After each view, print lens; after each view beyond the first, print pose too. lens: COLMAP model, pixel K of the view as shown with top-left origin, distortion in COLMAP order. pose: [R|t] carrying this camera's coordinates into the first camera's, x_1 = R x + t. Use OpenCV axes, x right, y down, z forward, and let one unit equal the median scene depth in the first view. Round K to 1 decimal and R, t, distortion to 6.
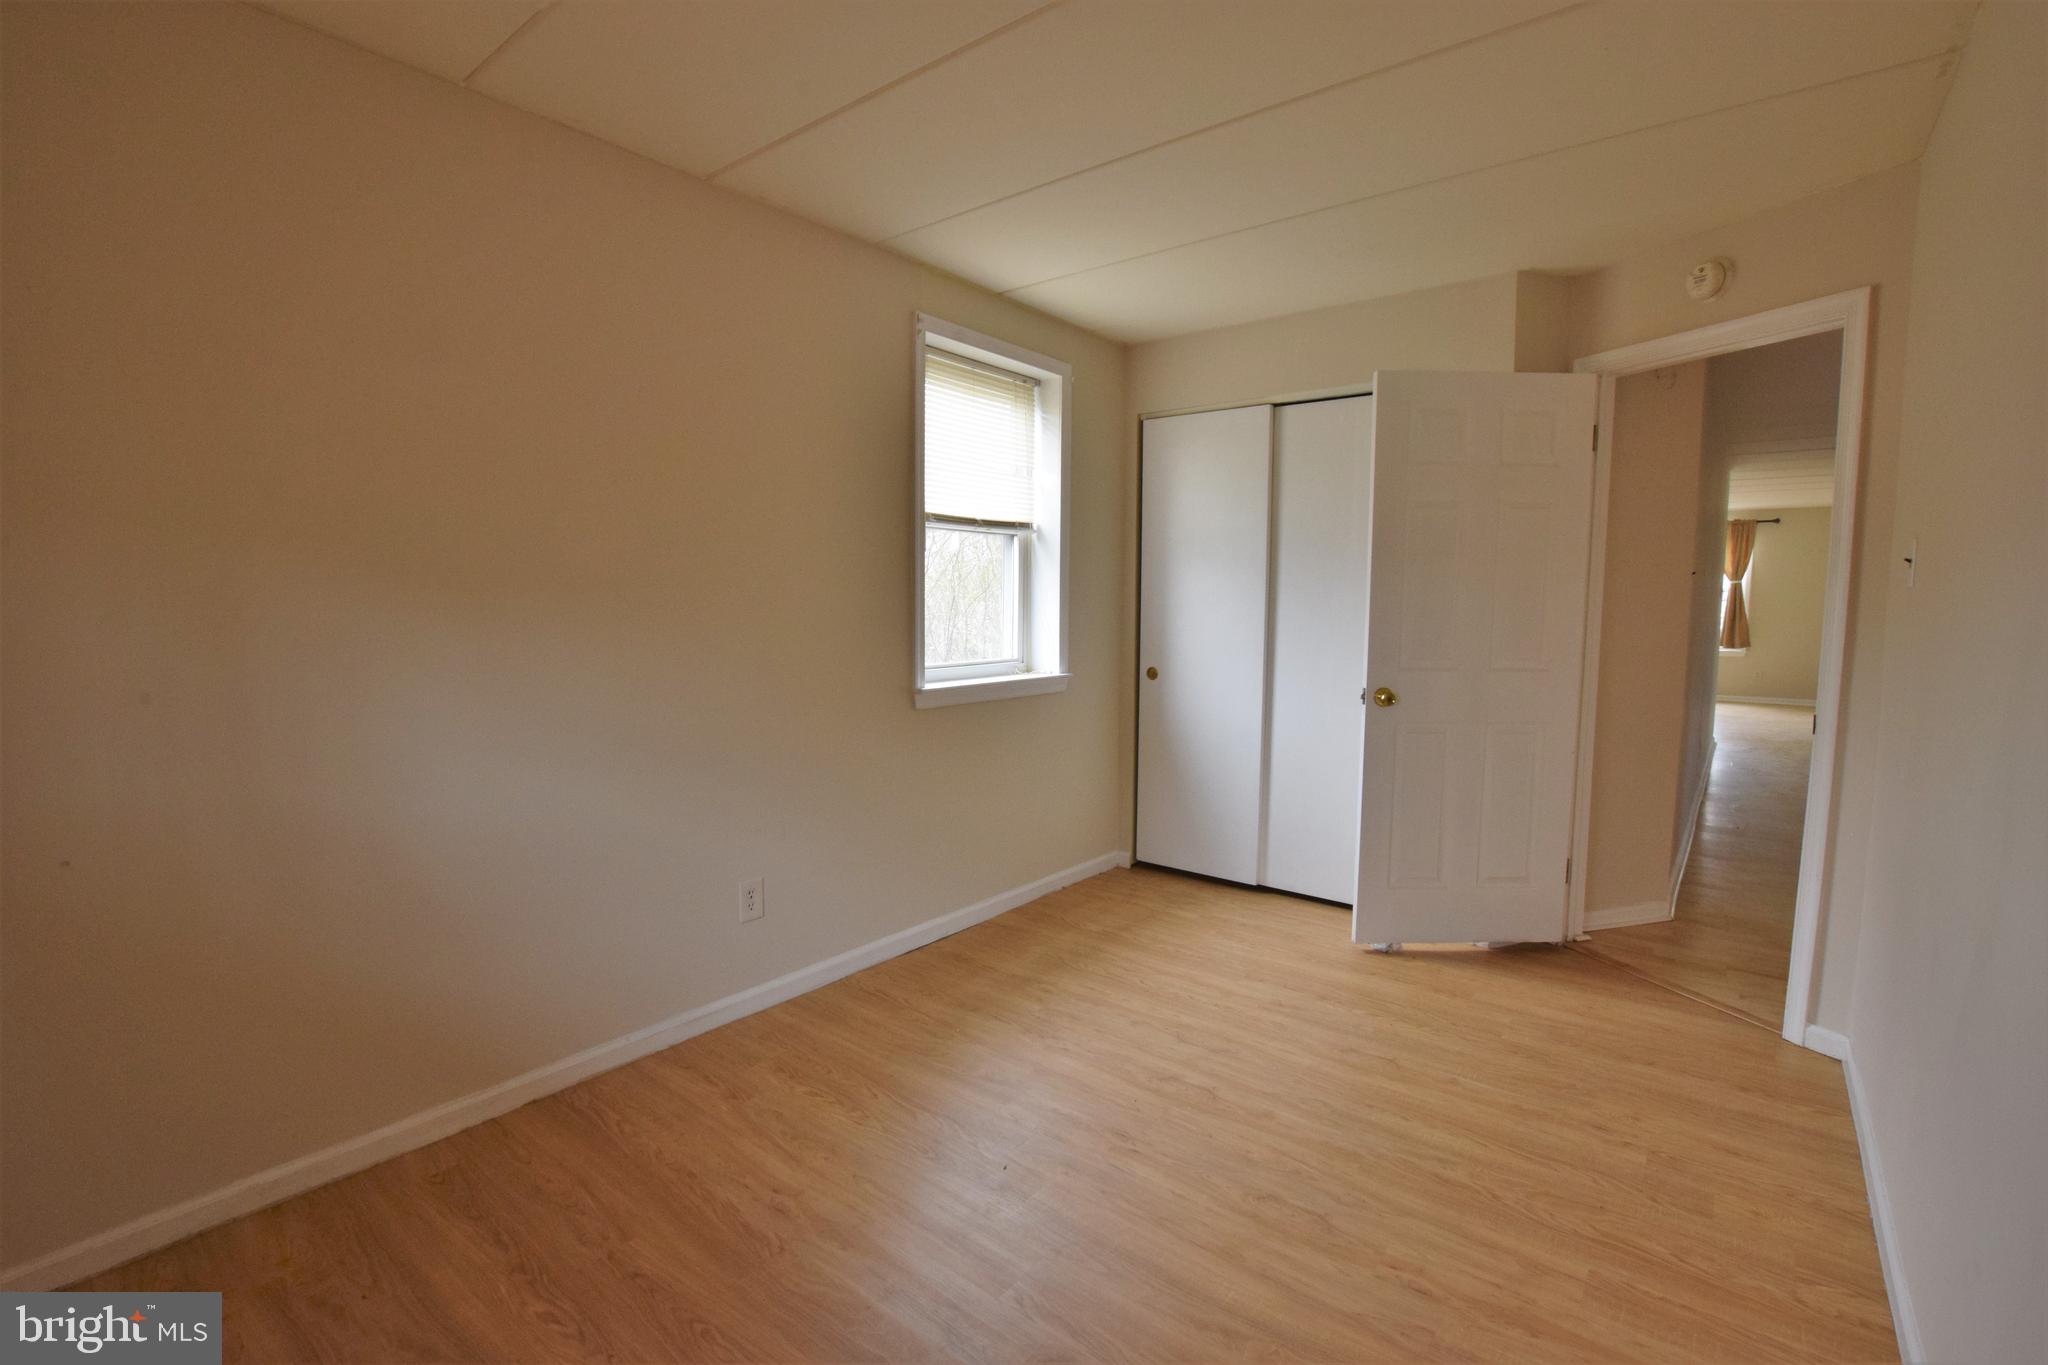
lens RADIAL K [[900.9, 0, 1025.8], [0, 900.9, 687.8], [0, 0, 1]] dist [-0.035504, 0.005516]
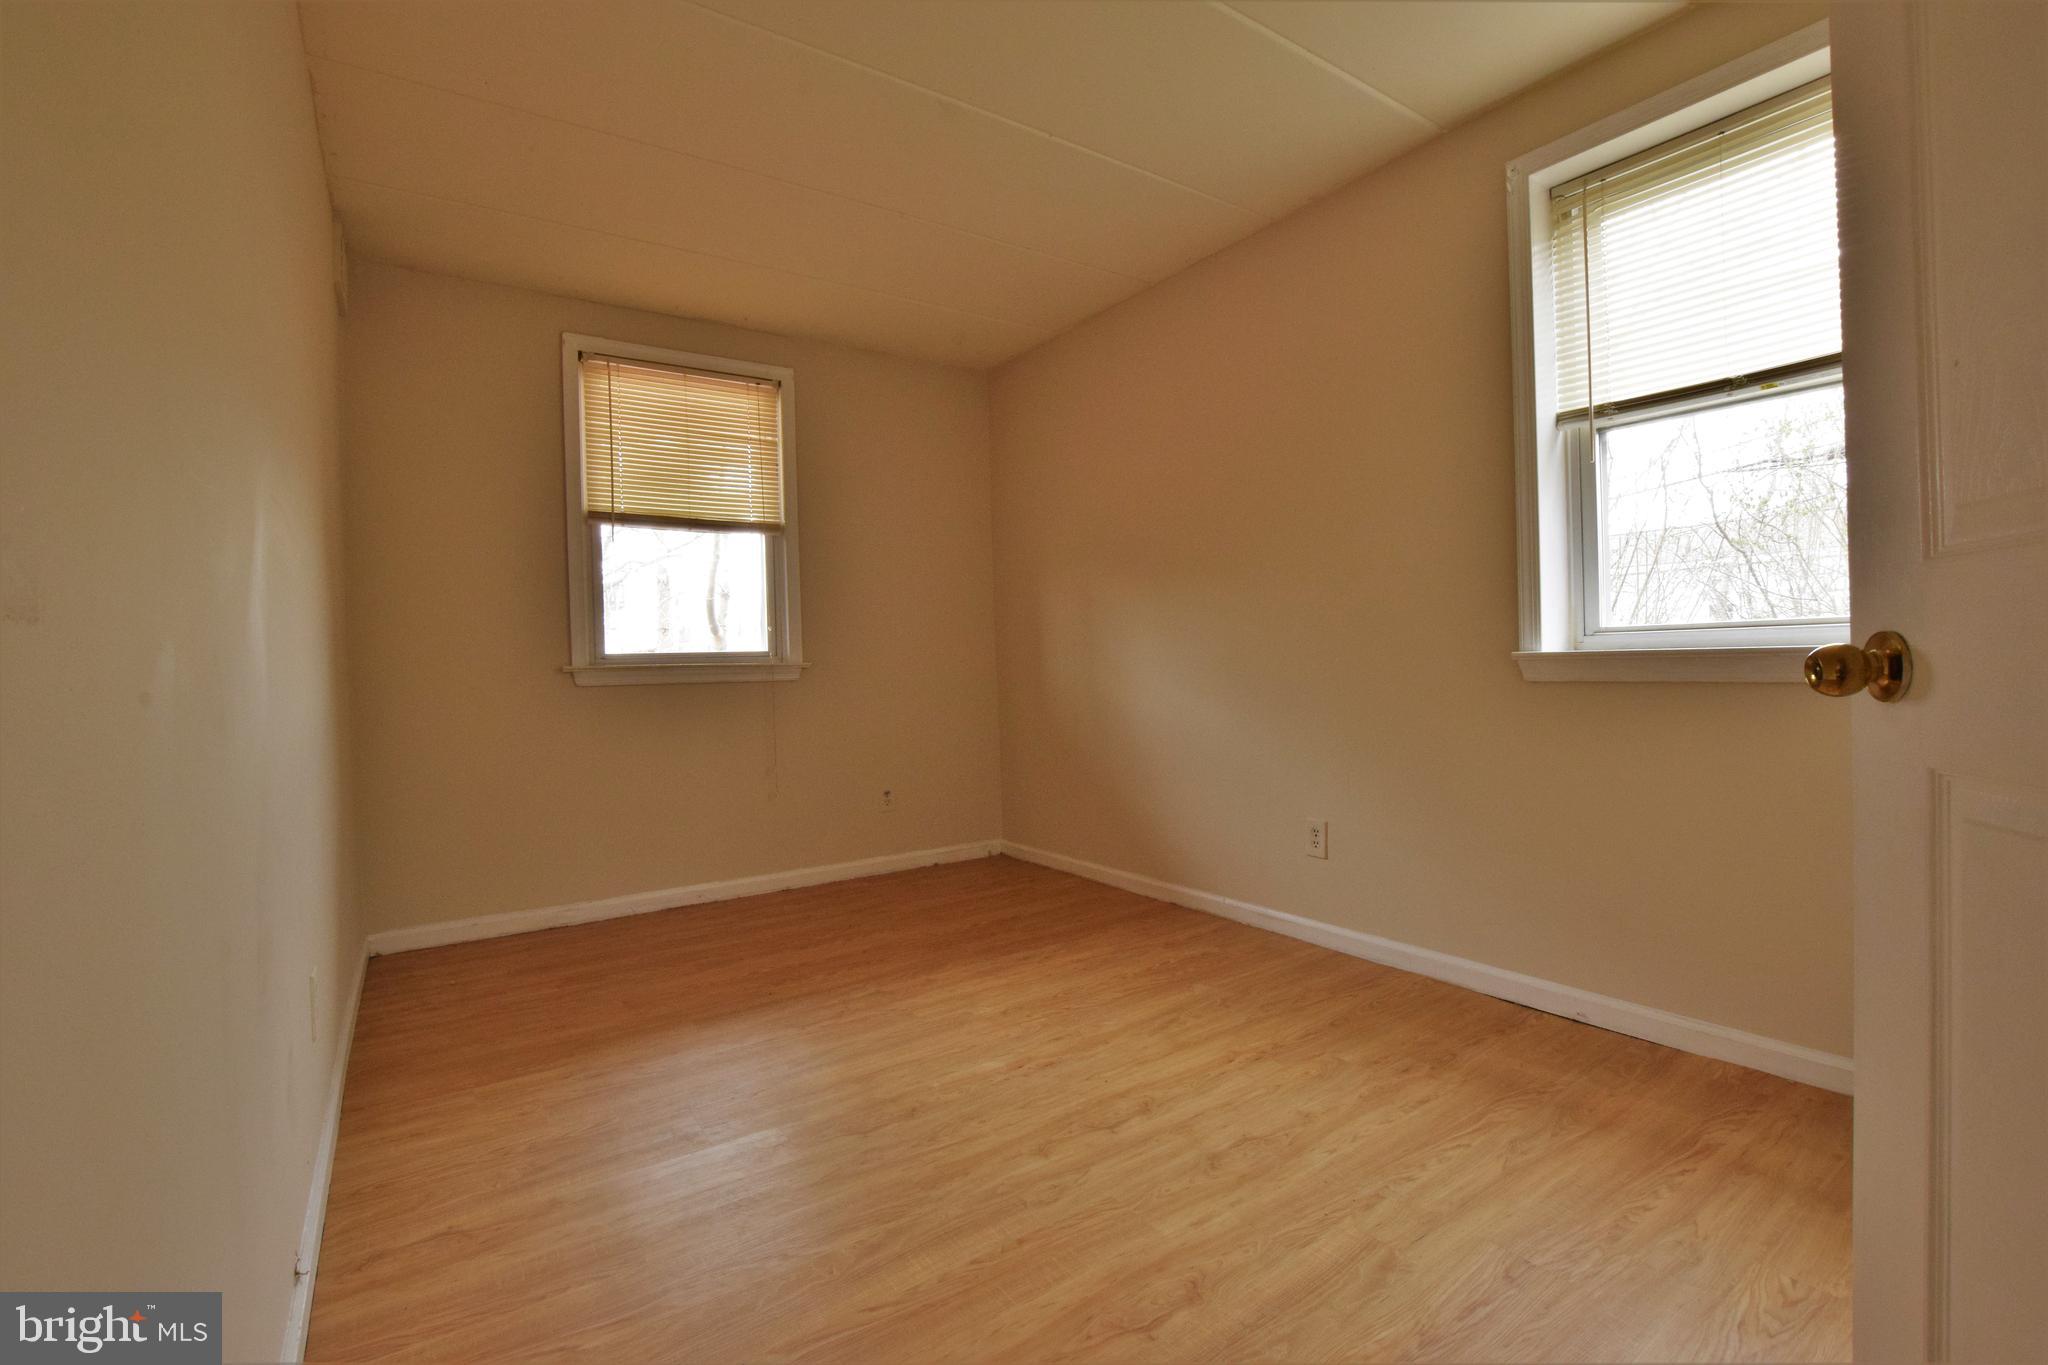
lens RADIAL K [[900.9, 0, 1026.5], [0, 900.9, 669.3], [0, 0, 1]] dist [-0.035504, 0.005516]
pose [[-0.282036, 0.010675, -0.959344, 0.834770], [-0.067053, 0.997274, 0.030810, 0.022562], [0.957058, 0.073016, -0.280551, 0.954019]]
